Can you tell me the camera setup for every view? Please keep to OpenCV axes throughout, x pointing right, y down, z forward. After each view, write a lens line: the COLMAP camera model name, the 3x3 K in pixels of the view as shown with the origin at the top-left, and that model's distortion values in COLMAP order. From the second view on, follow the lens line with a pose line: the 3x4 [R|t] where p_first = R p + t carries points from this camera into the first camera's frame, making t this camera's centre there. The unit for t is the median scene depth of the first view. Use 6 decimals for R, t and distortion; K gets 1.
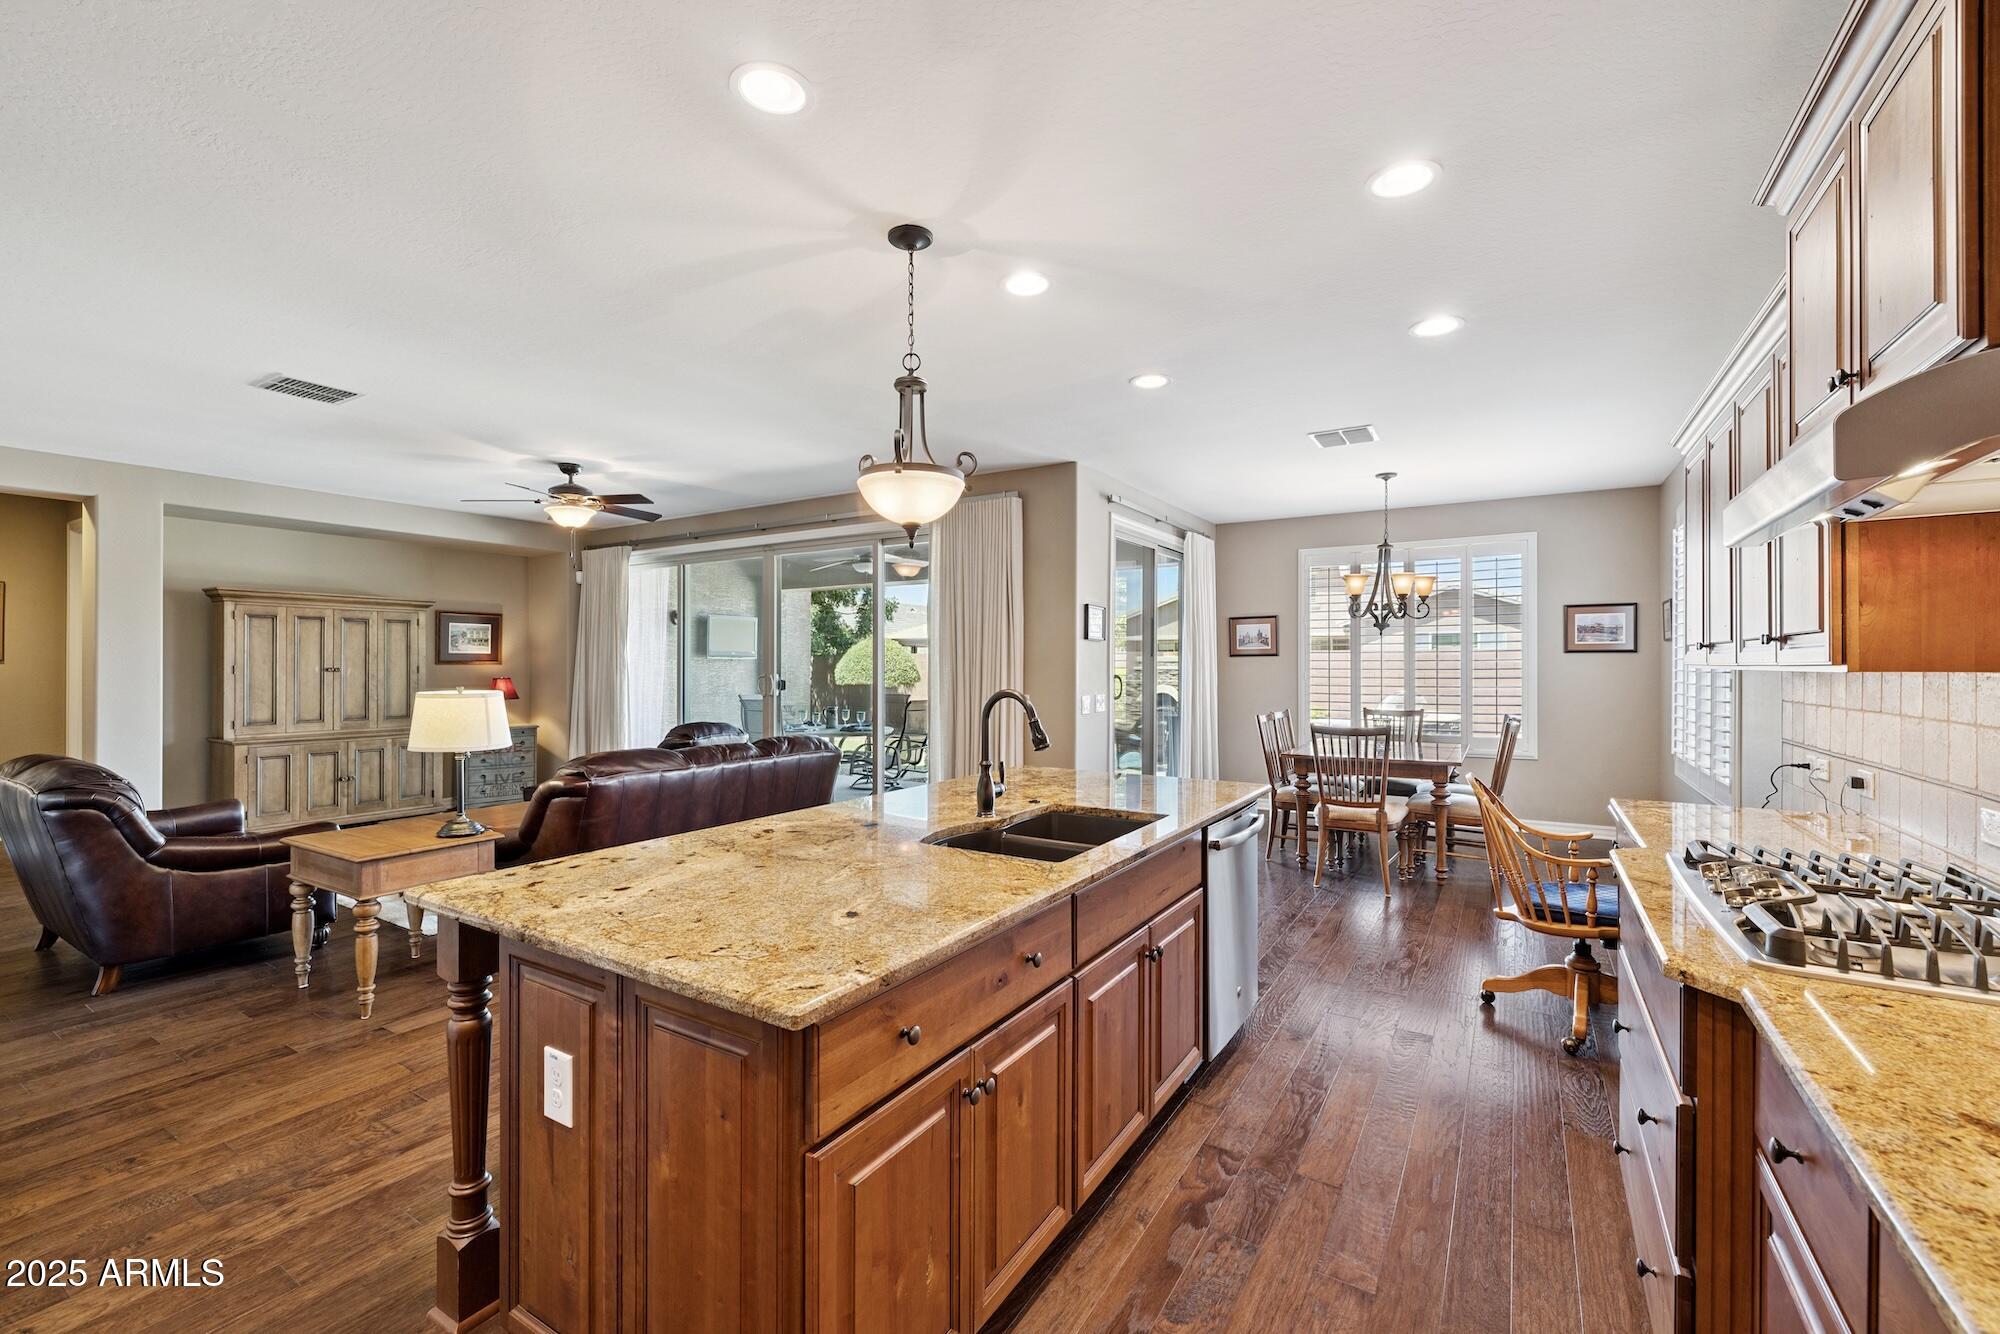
lens RADIAL K [[837.9, 0, 994.1], [0, 837.9, 667.4], [0, 0, 1]] dist [0.006862, 0.000723]
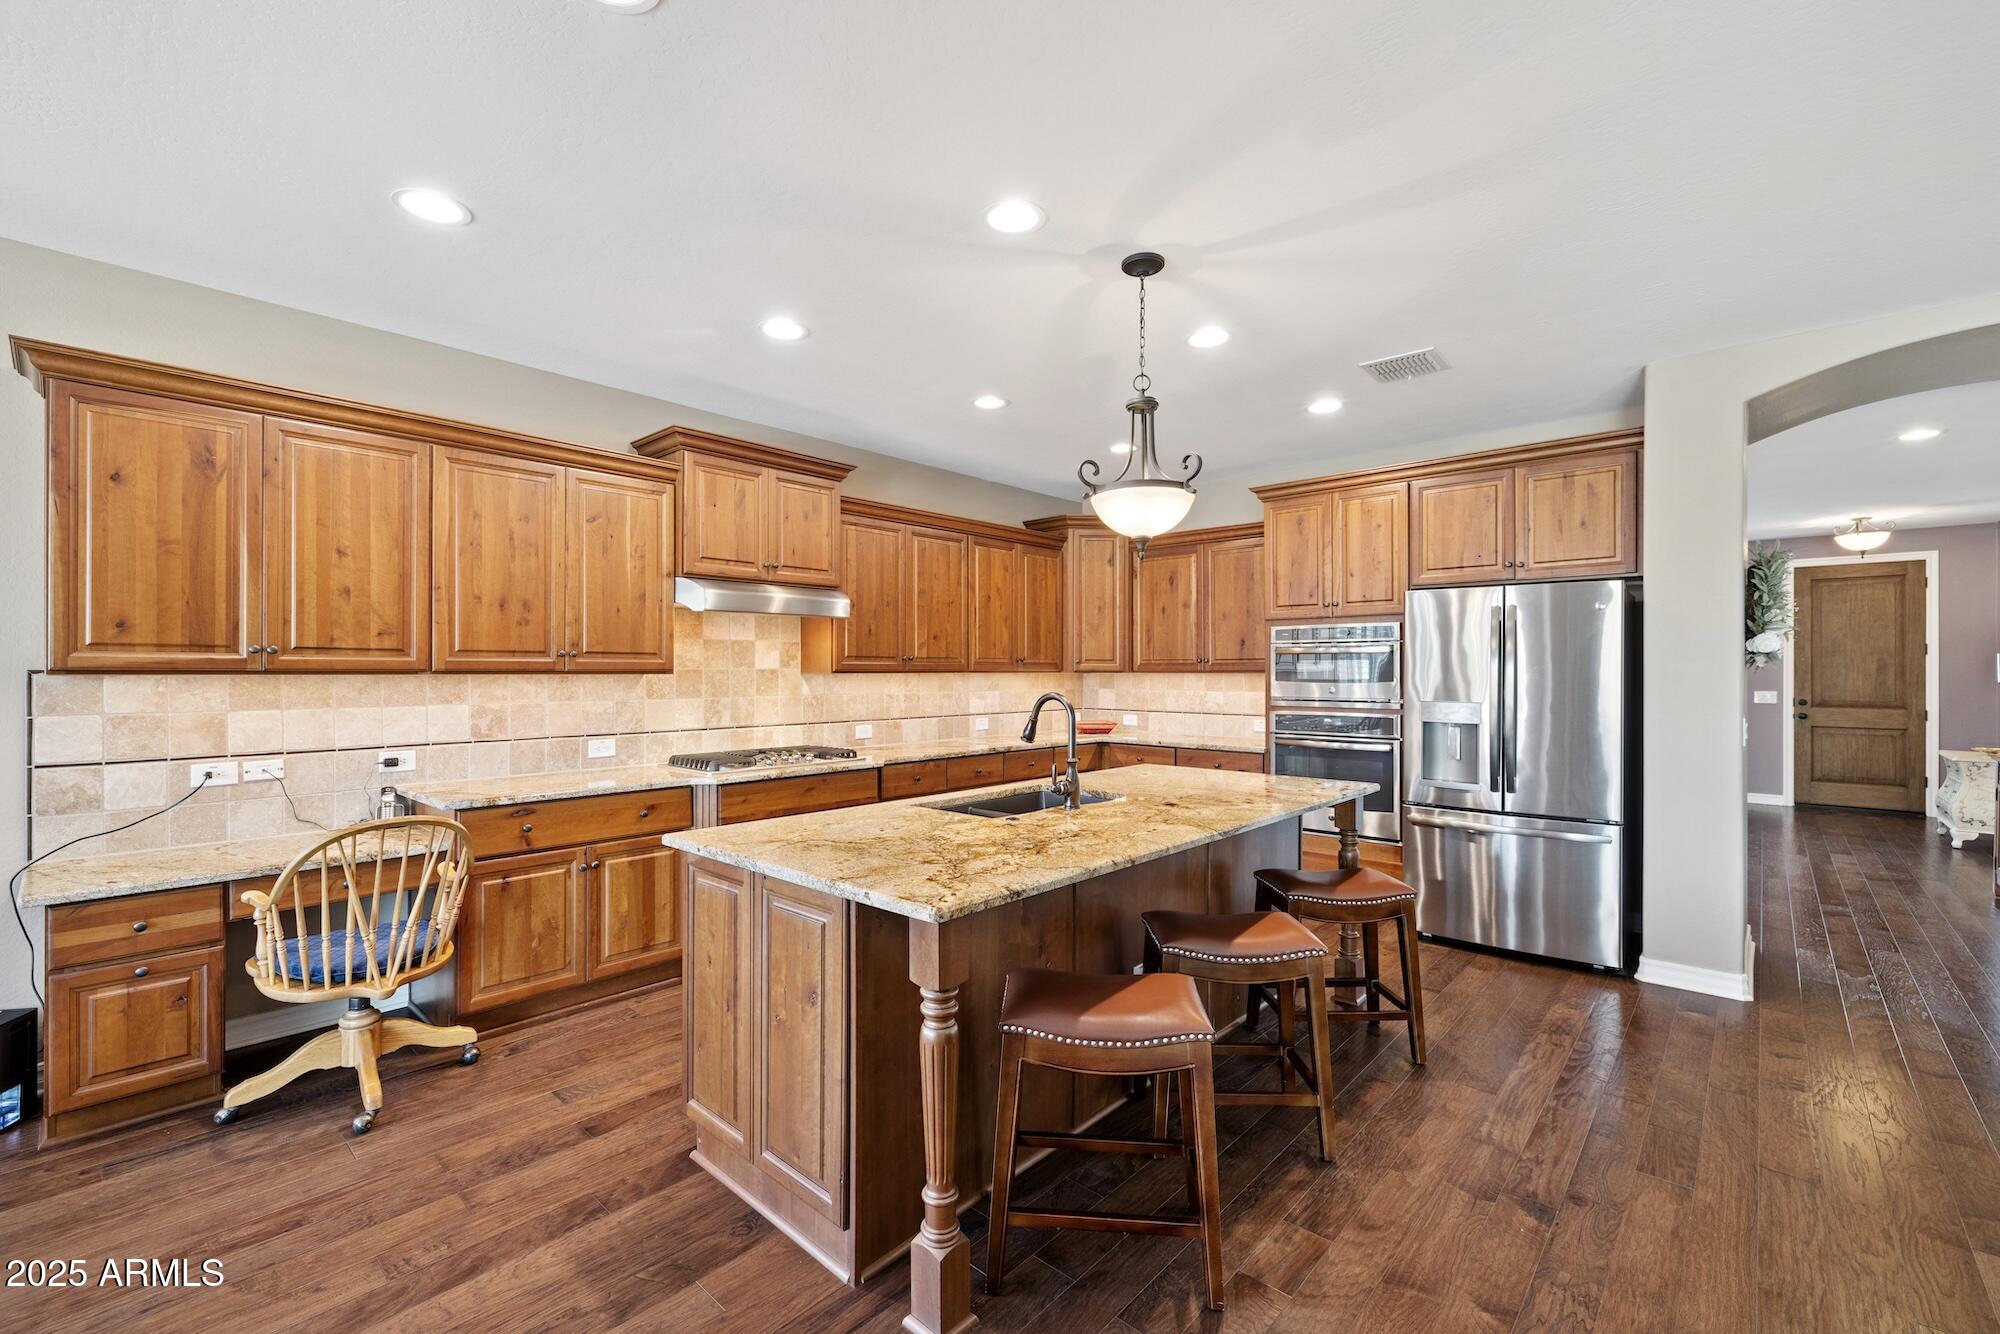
lens RADIAL K [[848.8, 0, 970.3], [0, 848.8, 663.5], [0, 0, 1]] dist [-0.000325, -0.000079]
pose [[-0.979861, -0.000452, 0.199682, -0.040615], [-0.001351, 0.999990, -0.004370, -0.003611], [-0.199678, -0.004551, -0.979851, 0.851719]]
